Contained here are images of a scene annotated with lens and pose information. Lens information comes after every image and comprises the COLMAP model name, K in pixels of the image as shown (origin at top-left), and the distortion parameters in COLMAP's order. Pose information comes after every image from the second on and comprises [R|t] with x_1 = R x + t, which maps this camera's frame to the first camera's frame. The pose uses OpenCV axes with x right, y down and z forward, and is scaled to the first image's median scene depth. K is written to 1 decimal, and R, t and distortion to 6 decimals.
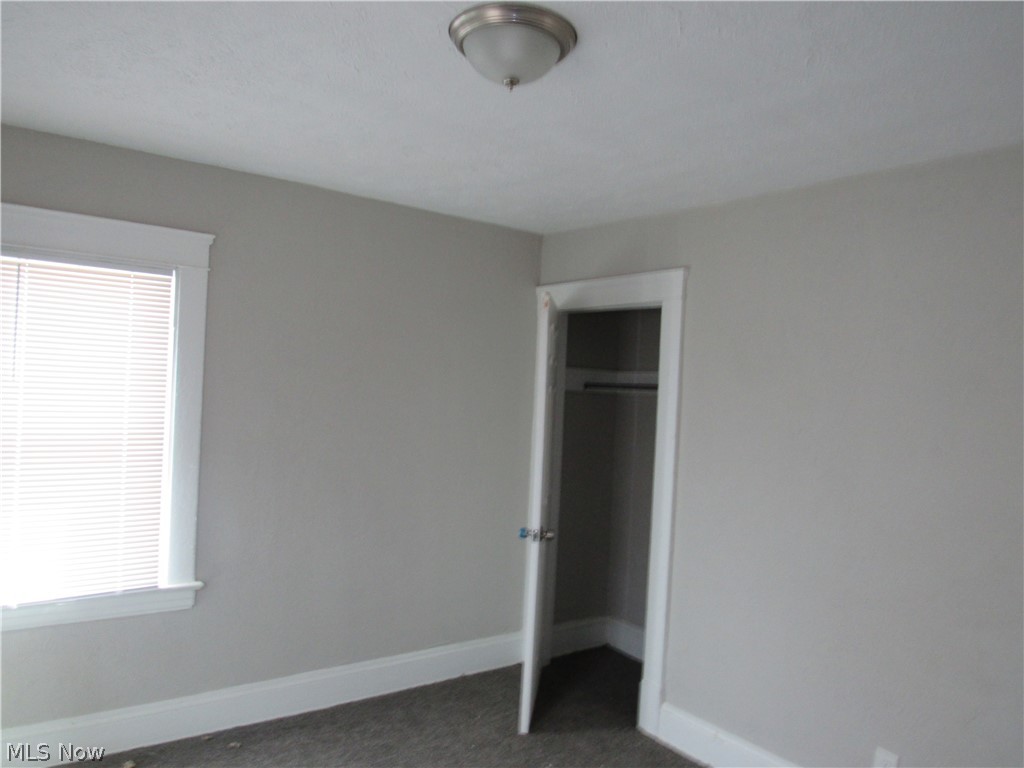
lens RADIAL K [[740.5, 0, 512.0], [0, 740.5, 384.0], [0, 0, 1]] dist [-0.009648, -0.019128]
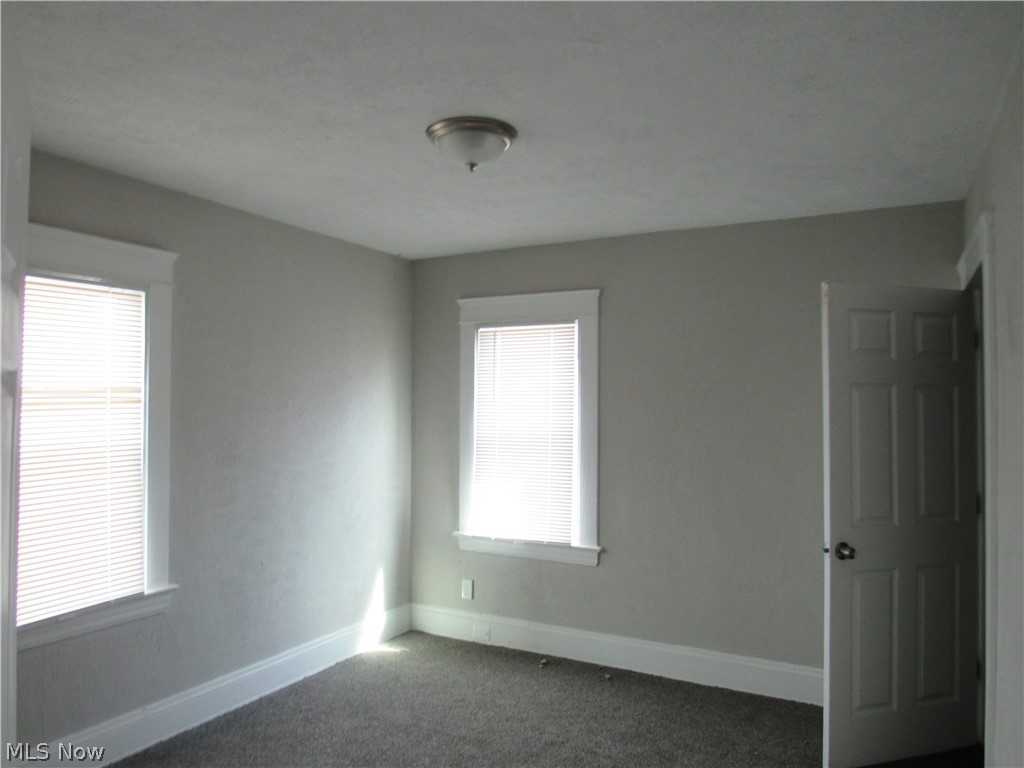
lens RADIAL K [[740.5, 0, 512.0], [0, 740.5, 384.0], [0, 0, 1]] dist [-0.009648, -0.019128]
pose [[0.421811, -0.062475, -0.904529, 0.760989], [0.018205, 0.998006, -0.060442, 0.051613], [0.906501, 0.009029, 0.422107, 0.292425]]
